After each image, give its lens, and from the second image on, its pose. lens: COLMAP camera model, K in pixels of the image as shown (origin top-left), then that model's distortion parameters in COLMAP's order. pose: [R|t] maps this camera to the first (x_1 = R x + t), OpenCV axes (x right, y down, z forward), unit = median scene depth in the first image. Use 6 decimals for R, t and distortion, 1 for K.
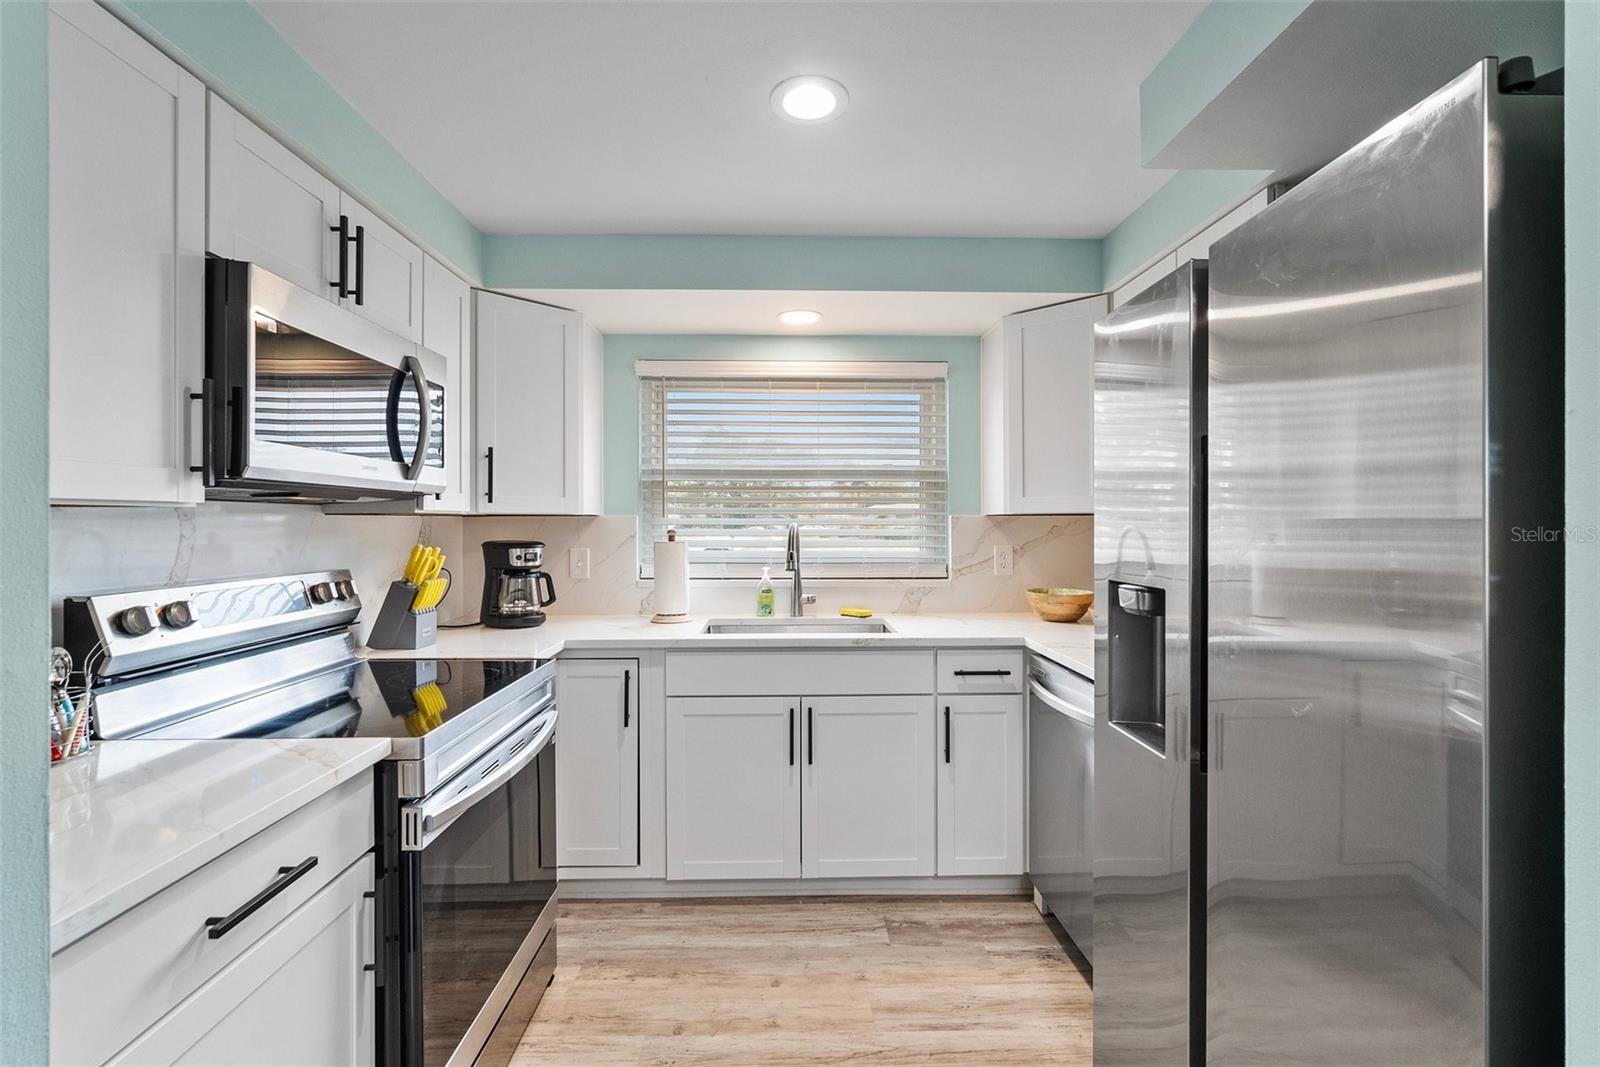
lens RADIAL K [[700.5, 0, 799.7], [0, 700.5, 522.5], [0, 0, 1]] dist [-0.005176, 0.001190]
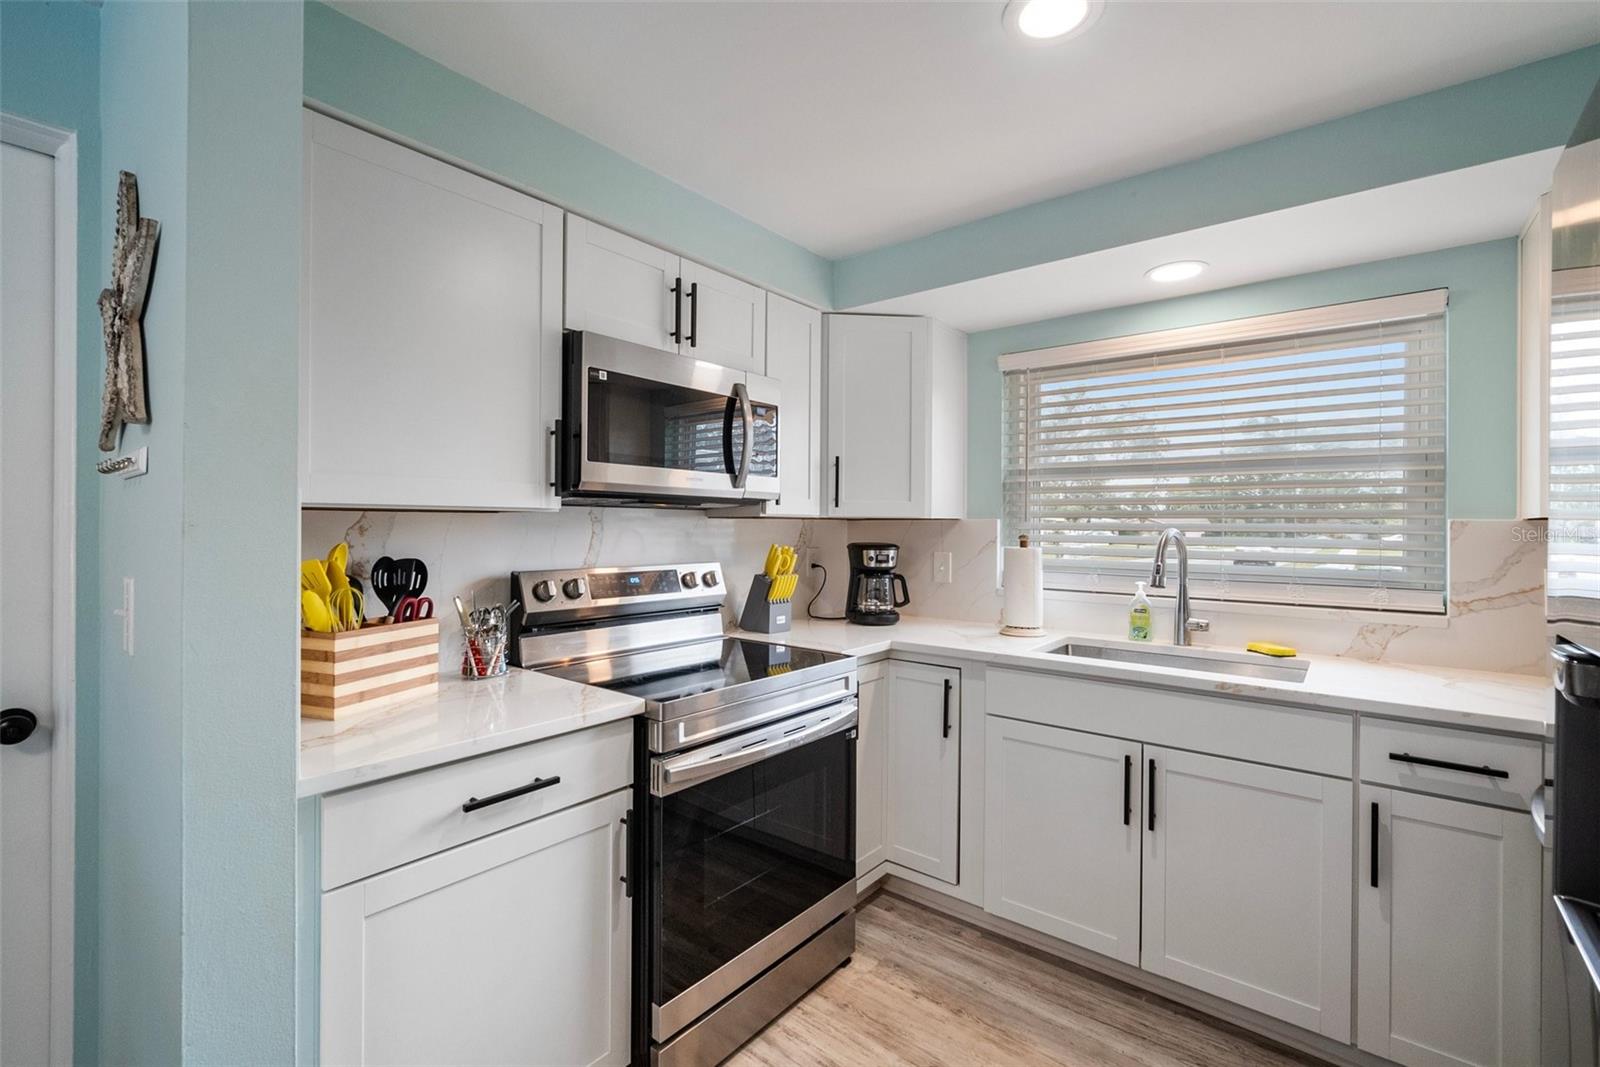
lens RADIAL K [[703.5, 0, 796.3], [0, 703.5, 526.5], [0, 0, 1]] dist [-0.005881, 0.000176]
pose [[0.760121, 0.006936, -0.649744, 0.227530], [-0.008177, 0.999966, 0.001108, 0.001211], [0.649730, 0.004471, 0.760152, 0.128752]]
